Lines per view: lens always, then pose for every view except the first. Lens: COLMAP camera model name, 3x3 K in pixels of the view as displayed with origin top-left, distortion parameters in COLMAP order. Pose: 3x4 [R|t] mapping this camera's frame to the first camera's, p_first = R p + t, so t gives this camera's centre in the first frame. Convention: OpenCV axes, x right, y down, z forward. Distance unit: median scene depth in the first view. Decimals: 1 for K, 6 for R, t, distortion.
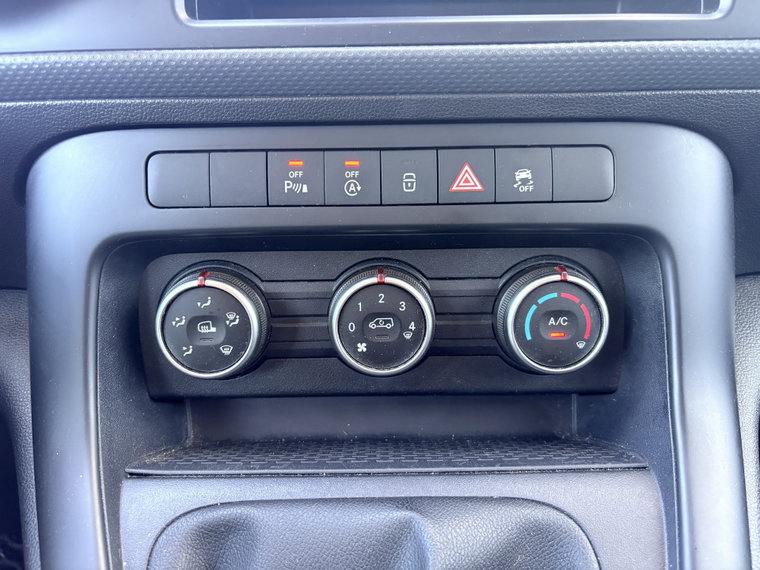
lens RADIAL K [[578.8, 0, 378.0], [0, 578.8, 300.0], [0, 0, 1]] dist [0.038067, -0.039199]
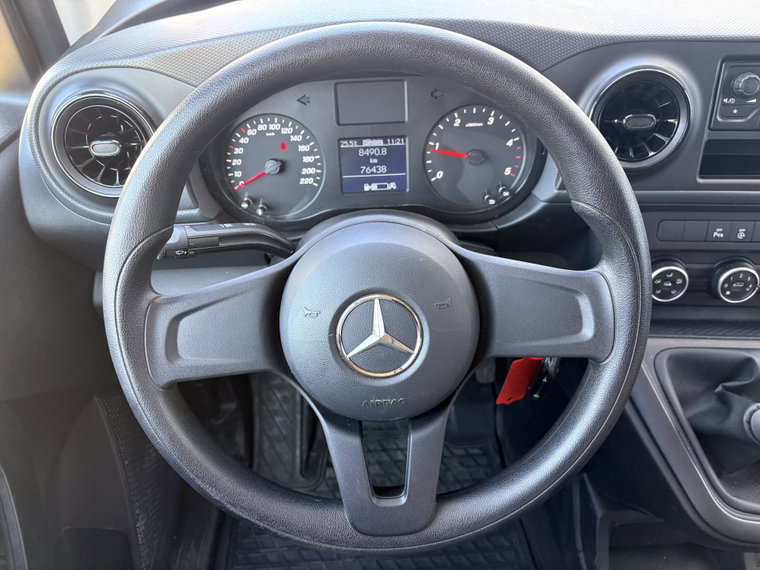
lens RADIAL K [[578.8, 0, 383.8], [0, 578.8, 287.9], [0, 0, 1]] dist [0.038067, -0.039199]
pose [[0.999247, 0.027101, -0.027766, -1.511745], [-0.018006, 0.957800, 0.286872, -0.668243], [0.034368, -0.286156, 0.957566, -1.568452]]
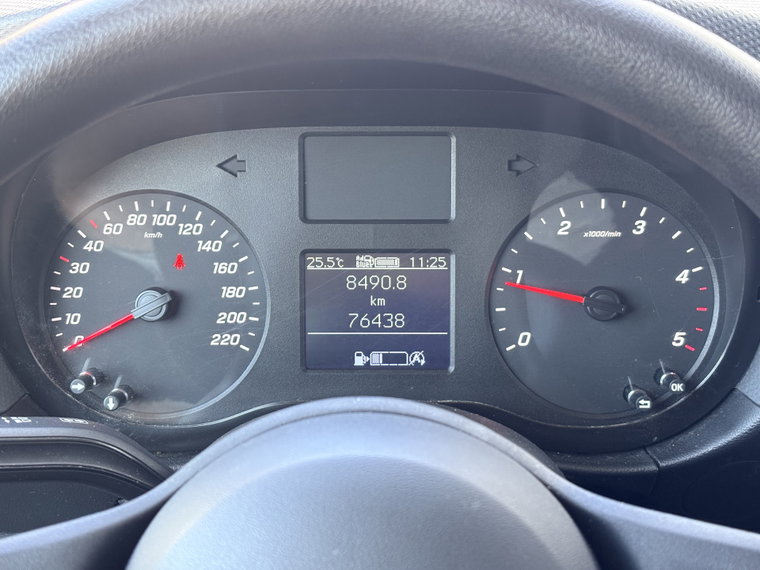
lens RADIAL K [[1158.6, 0, 386.2], [0, 1158.6, 298.4], [0, 0, 1]] dist [0.103466, 0.000000]
pose [[0.996502, 0.058352, -0.059824, -1.488904], [-0.057142, 0.998129, 0.021751, -0.528316], [0.060982, -0.018256, 0.997972, -1.253577]]
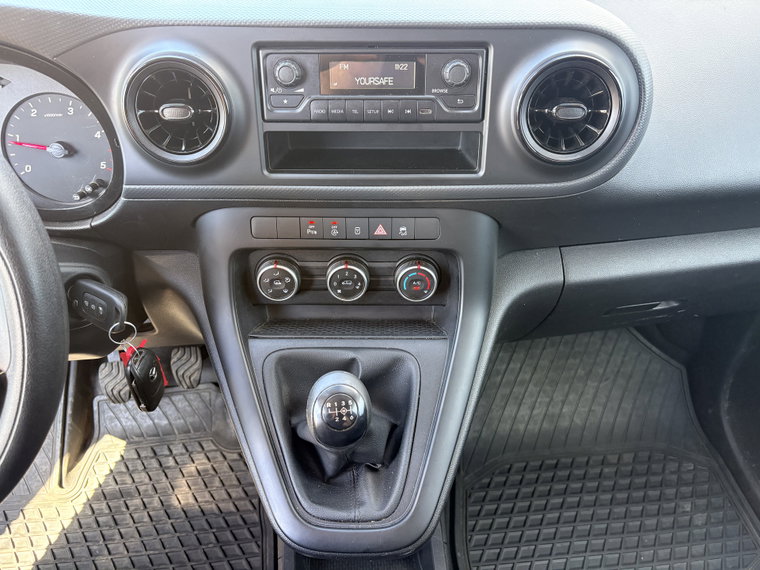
lens RADIAL K [[578.8, 0, 378.3], [0, 578.8, 290.0], [0, 0, 1]] dist [0.038067, -0.039199]
pose [[0.999822, 0.017326, -0.007474, 0.161461], [-0.014266, 0.953328, 0.301601, -0.688291], [0.012351, -0.301440, 0.953405, -1.400705]]
